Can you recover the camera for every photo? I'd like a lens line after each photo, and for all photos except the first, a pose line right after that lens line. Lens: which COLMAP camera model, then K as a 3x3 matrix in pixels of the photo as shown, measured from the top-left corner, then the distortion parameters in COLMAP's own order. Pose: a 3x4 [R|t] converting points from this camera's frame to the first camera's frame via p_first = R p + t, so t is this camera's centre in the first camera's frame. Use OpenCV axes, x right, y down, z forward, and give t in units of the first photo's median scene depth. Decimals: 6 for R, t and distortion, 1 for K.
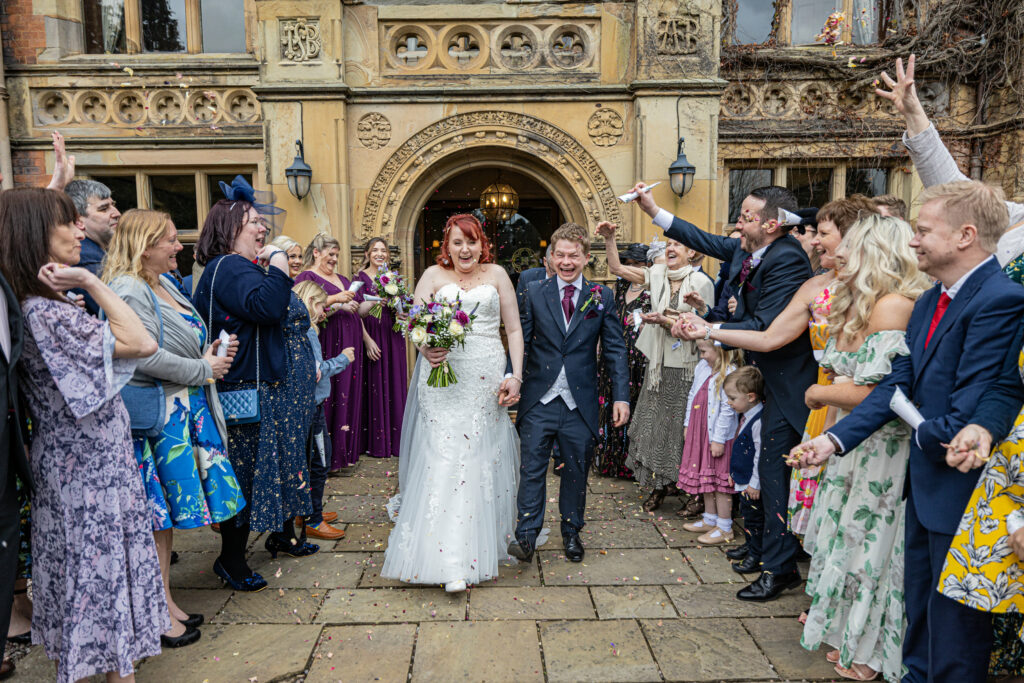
lens RADIAL K [[1047.7, 0, 512.2], [0, 1047.7, 340.7], [0, 0, 1]] dist [0.003974, 0.000000]
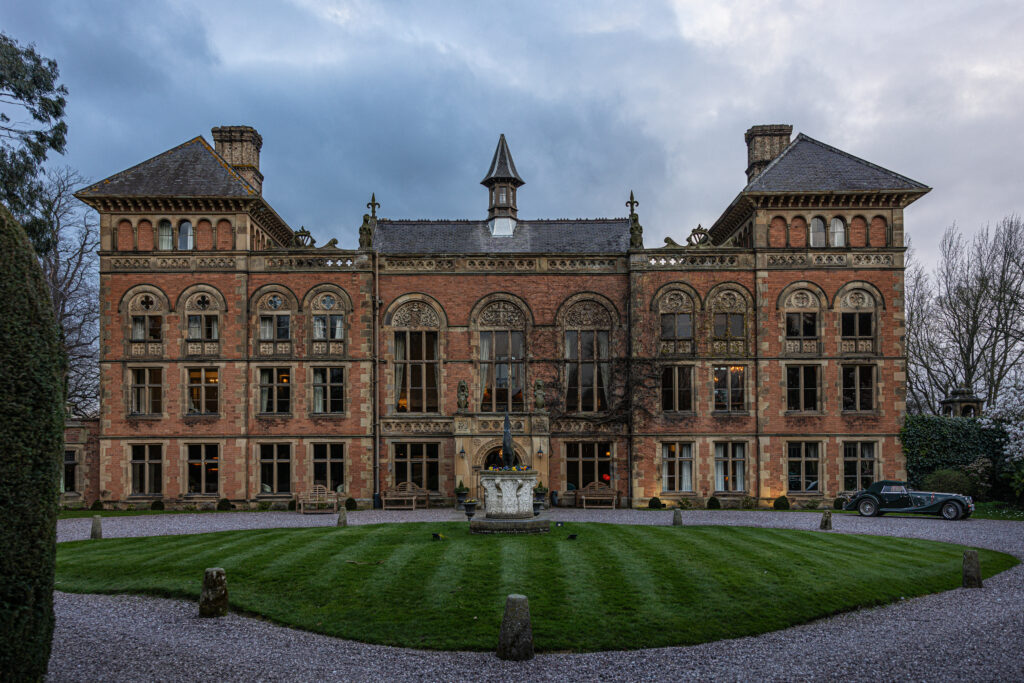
lens RADIAL K [[831.2, 0, 507.0], [0, 831.2, 346.6], [0, 0, 1]] dist [-0.001312, -0.000948]
pose [[0.999699, 0.002624, -0.024381, 0.095949], [-0.007317, 0.980887, -0.194440, 0.105398], [0.023405, 0.194560, 0.980611, -2.800509]]
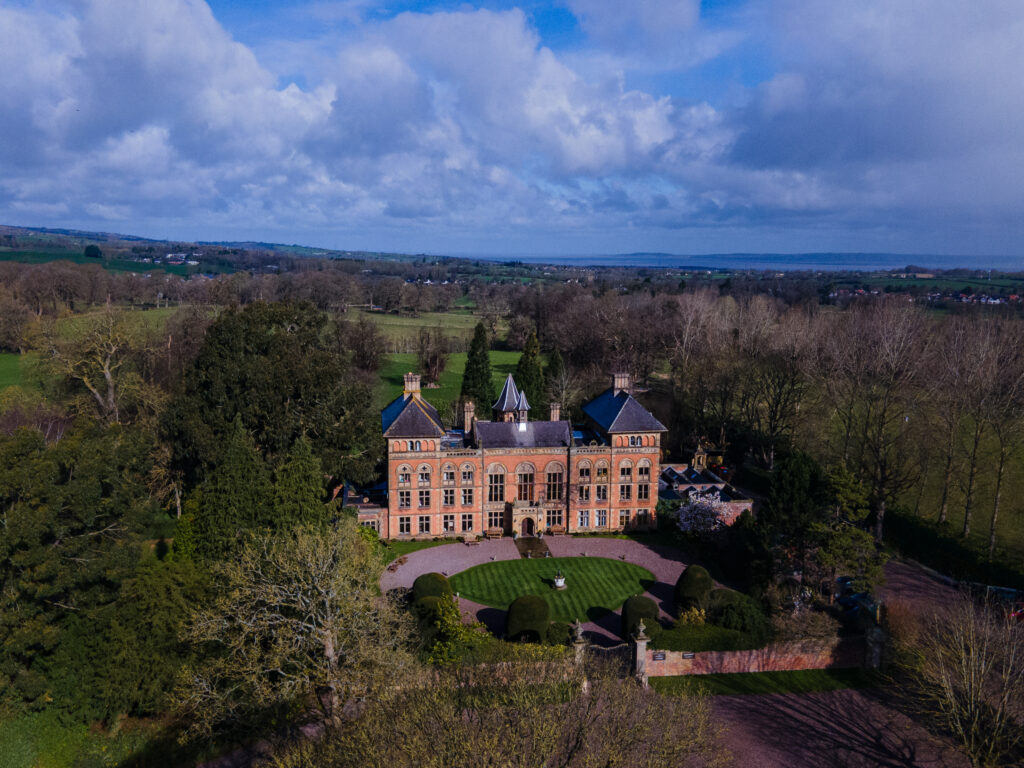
lens RADIAL K [[713.1, 0, 515.2], [0, 713.1, 381.1], [0, 0, 1]] dist [0.003207, 0.000075]
pose [[0.992684, 0.004432, 0.120662, -1.448455], [0.003427, 0.997889, -0.064847, -1.466366], [-0.120695, 0.064786, 0.990573, -9.078599]]
